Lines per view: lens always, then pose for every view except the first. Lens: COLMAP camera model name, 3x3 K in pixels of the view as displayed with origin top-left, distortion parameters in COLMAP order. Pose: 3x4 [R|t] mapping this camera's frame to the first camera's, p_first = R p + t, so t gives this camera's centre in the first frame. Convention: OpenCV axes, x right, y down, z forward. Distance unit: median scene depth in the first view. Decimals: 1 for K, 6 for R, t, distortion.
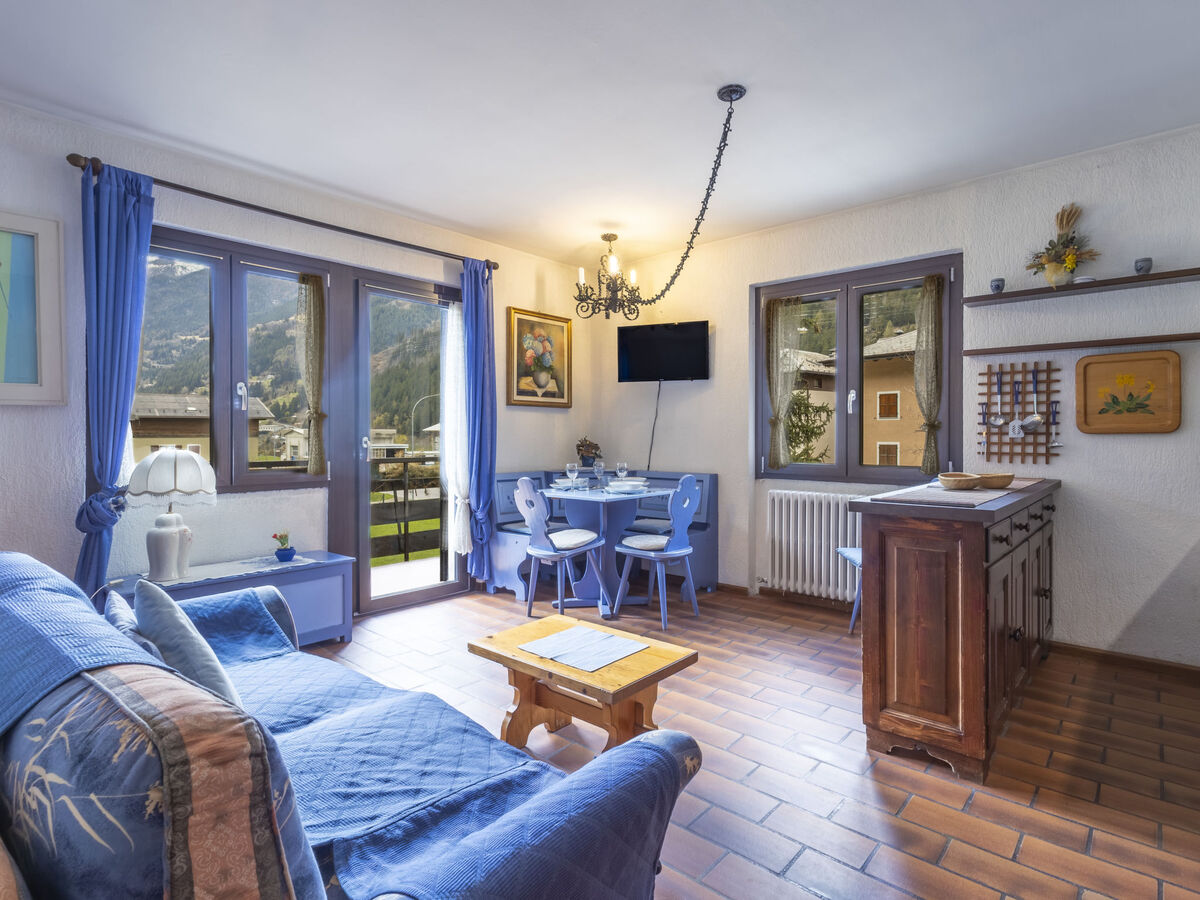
lens RADIAL K [[634.4, 0, 638.4], [0, 634.4, 437.8], [0, 0, 1]] dist [0.014985, 0.000244]
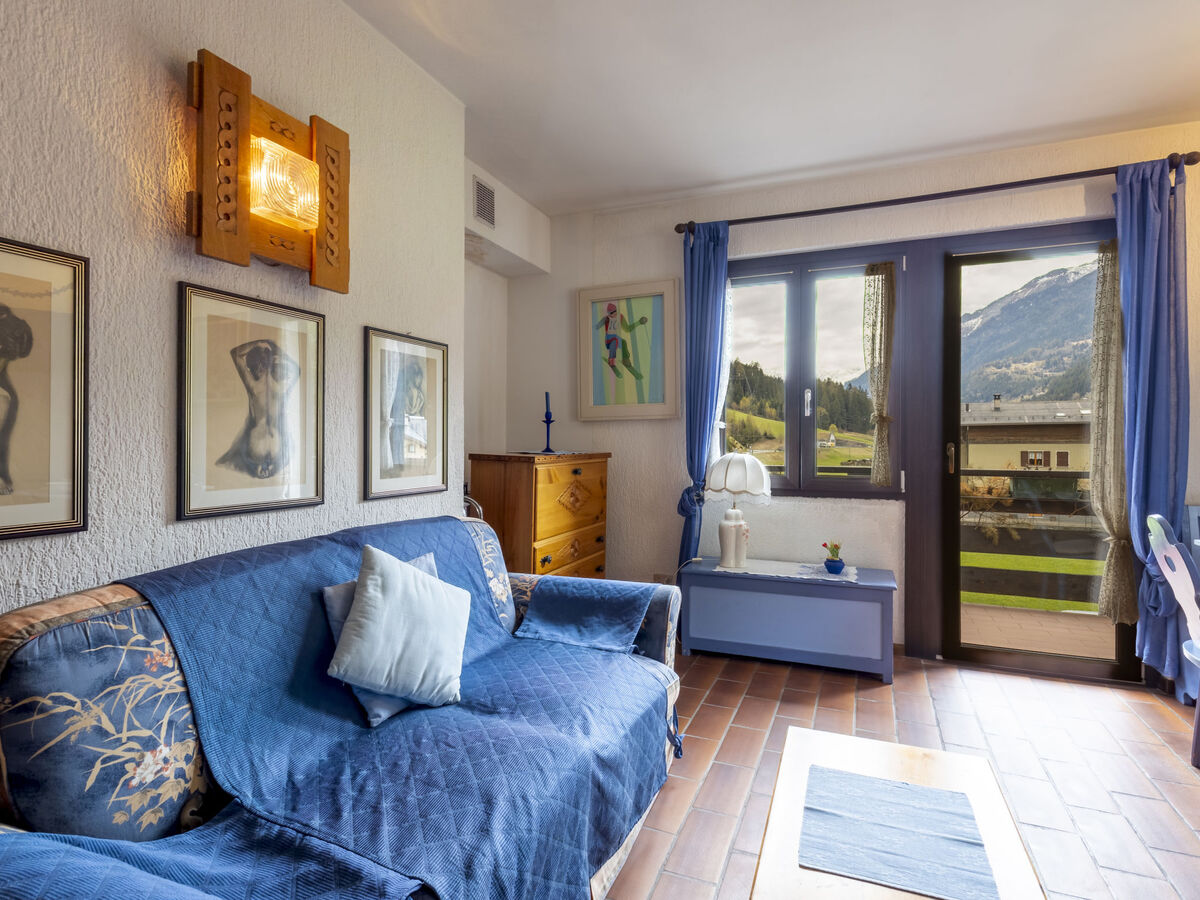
lens RADIAL K [[624.6, 0, 601.9], [0, 624.6, 443.0], [0, 0, 1]] dist [0.021737, -0.010158]
pose [[0.301027, 0.002452, -0.953612, 0.235581], [-0.003989, 0.999991, 0.001312, -0.000535], [0.953607, 0.003409, 0.301035, 0.389585]]
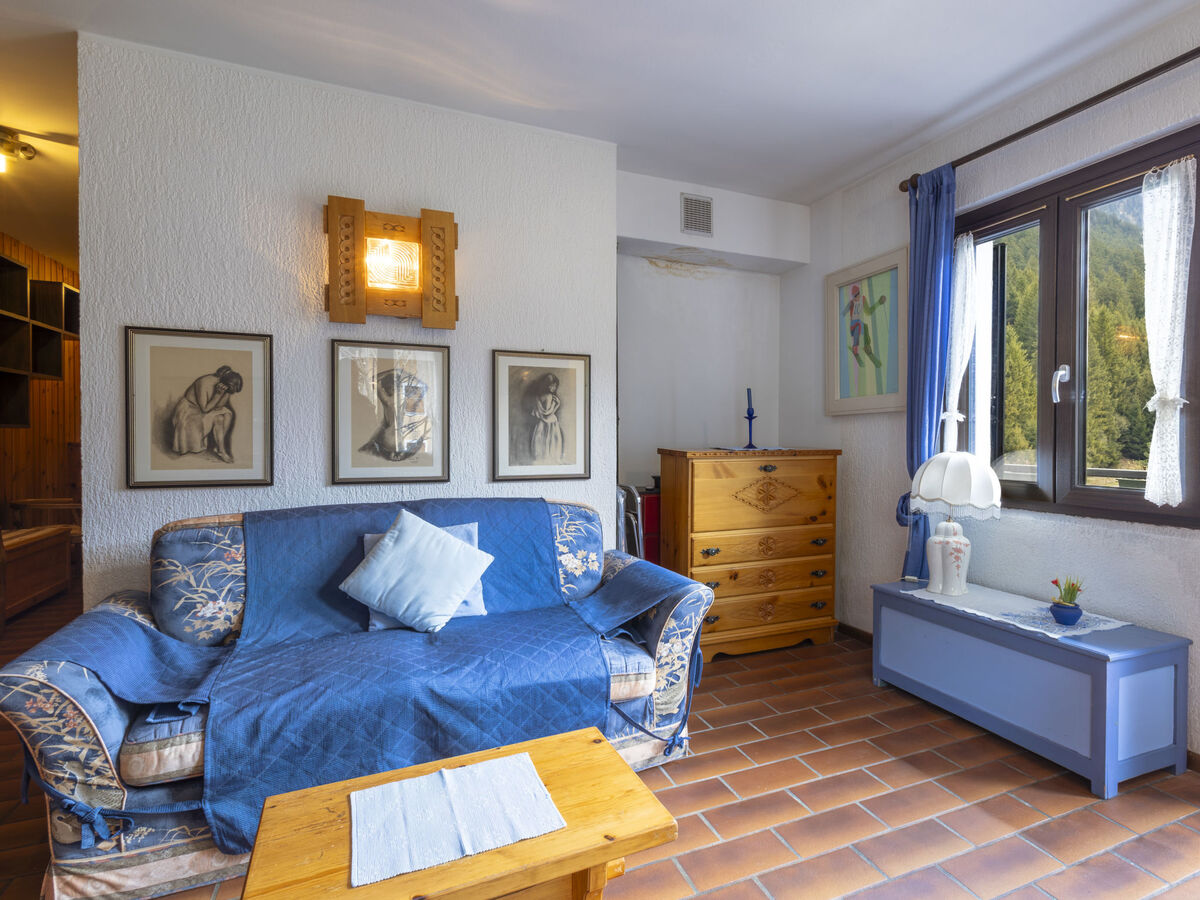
lens RADIAL K [[641.6, 0, 713.1], [0, 641.6, 447.8], [0, 0, 1]] dist [0.005839, 0.000553]
pose [[-0.413249, 0.011779, -0.910542, 0.220201], [-0.005461, 0.999866, 0.015413, -0.000594], [0.910602, 0.011342, -0.413130, 0.956334]]
